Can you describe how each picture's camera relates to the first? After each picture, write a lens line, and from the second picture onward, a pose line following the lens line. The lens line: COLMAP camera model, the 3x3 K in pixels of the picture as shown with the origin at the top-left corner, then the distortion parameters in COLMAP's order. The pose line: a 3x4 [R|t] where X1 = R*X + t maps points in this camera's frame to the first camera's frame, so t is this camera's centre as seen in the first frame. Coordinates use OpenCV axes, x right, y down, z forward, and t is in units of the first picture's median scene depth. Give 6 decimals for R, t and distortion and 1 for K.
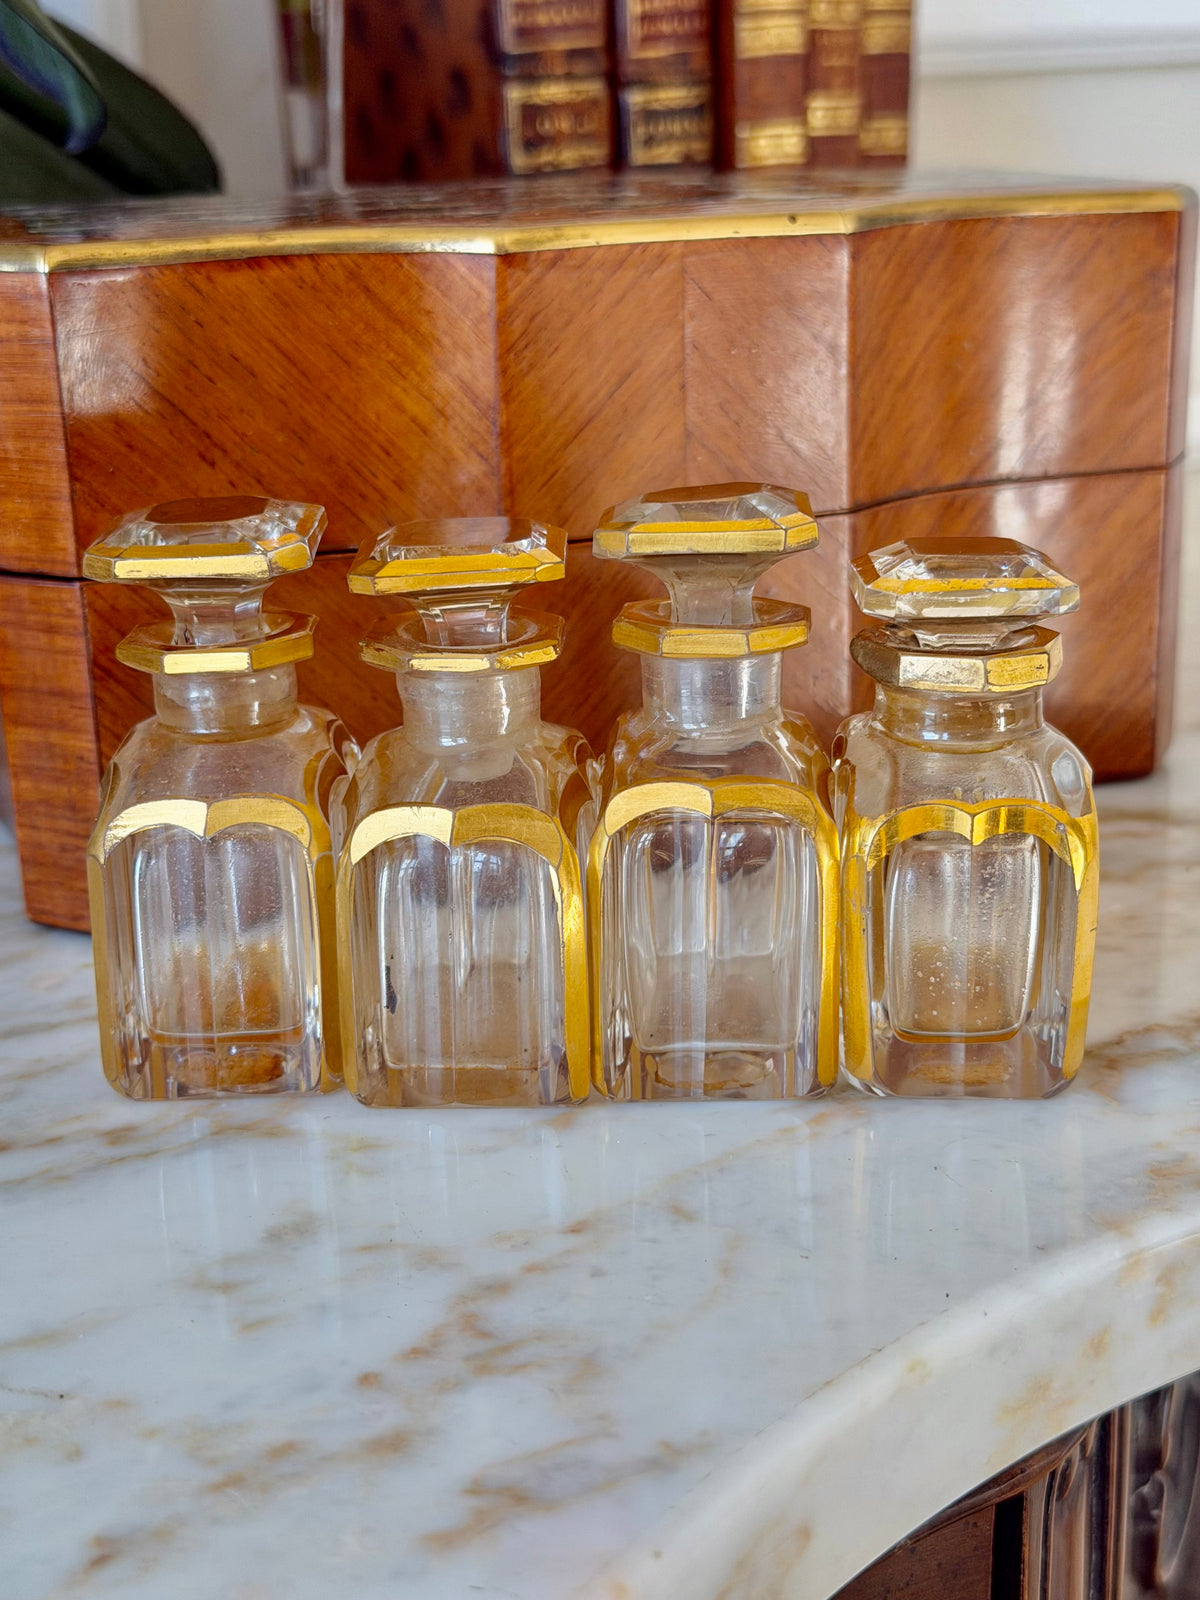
lens RADIAL K [[2412.8, 0, 603.8], [0, 2412.8, 801.2], [0, 0, 1]] dist [0.127486, 0.000000]
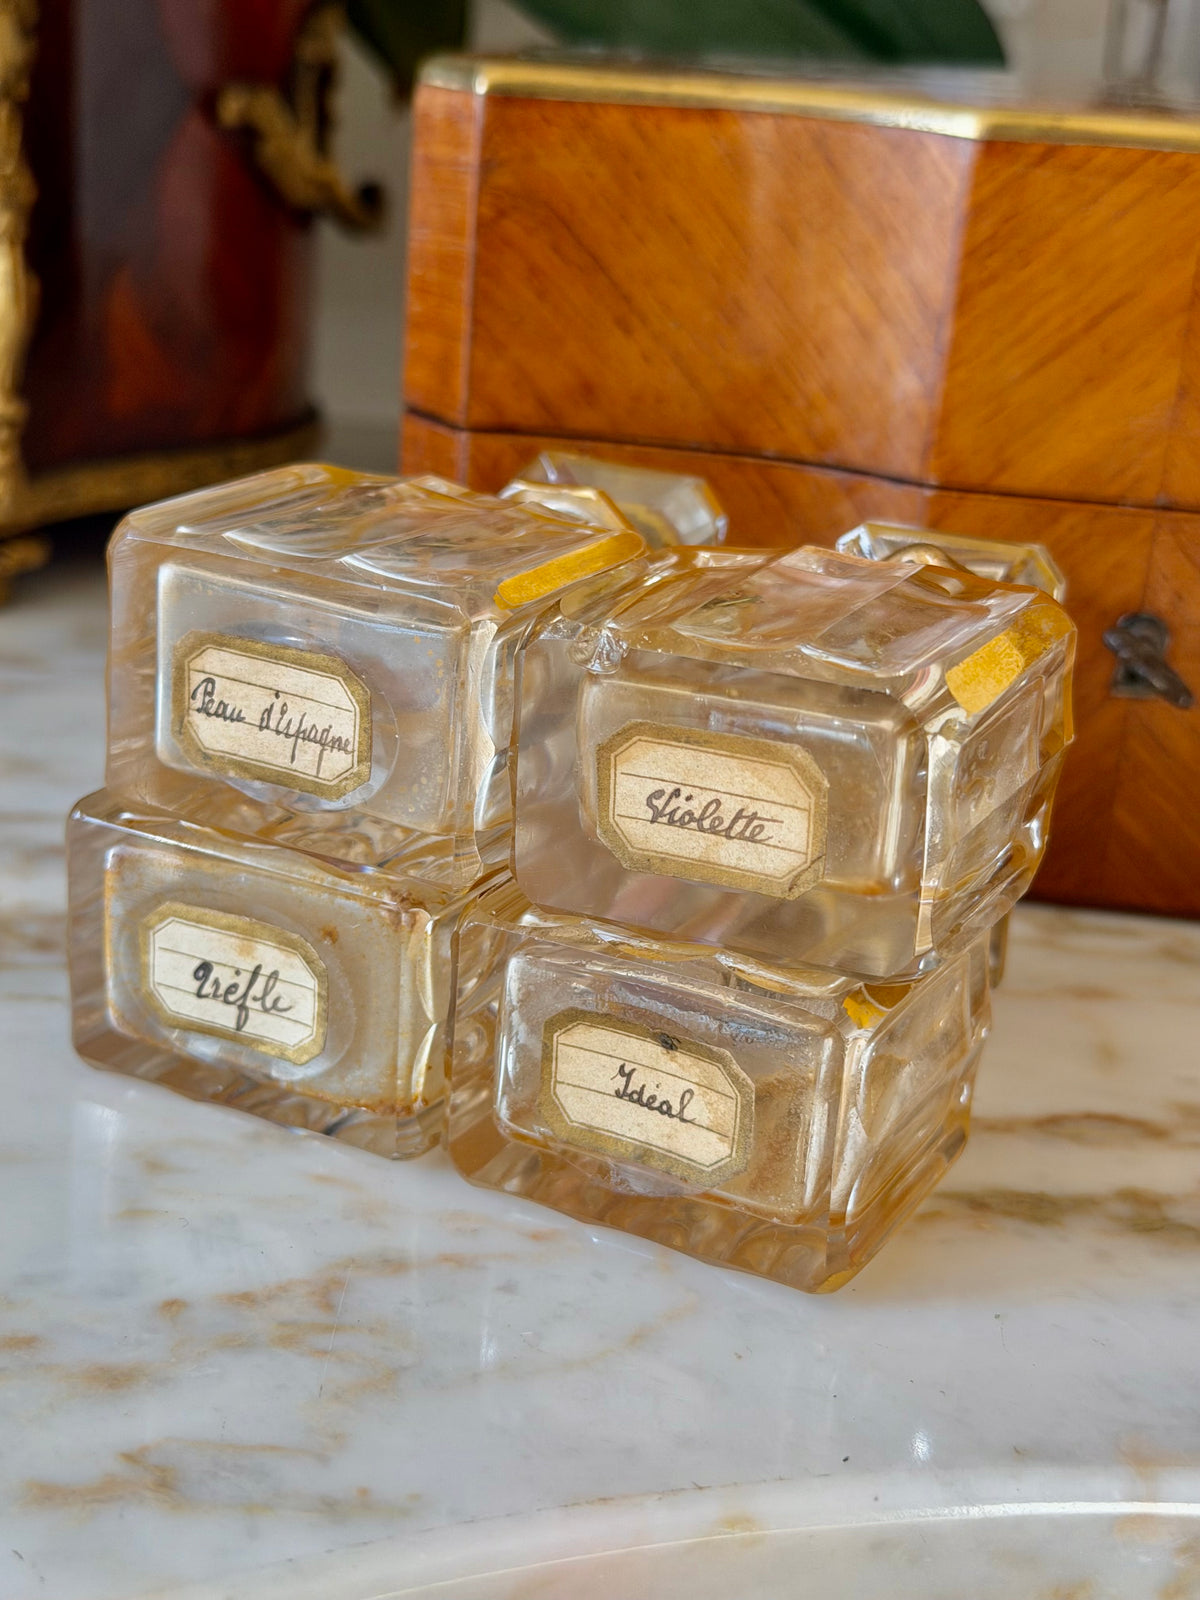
lens RADIAL K [[2412.8, 0, 595.3], [0, 2412.8, 807.5], [0, 0, 1]] dist [0.127486, 0.000000]
pose [[0.867967, 0.245932, -0.431452, 0.254646], [-0.238933, 0.968412, 0.071334, -0.026628], [0.435367, 0.041173, 0.899311, 0.174621]]
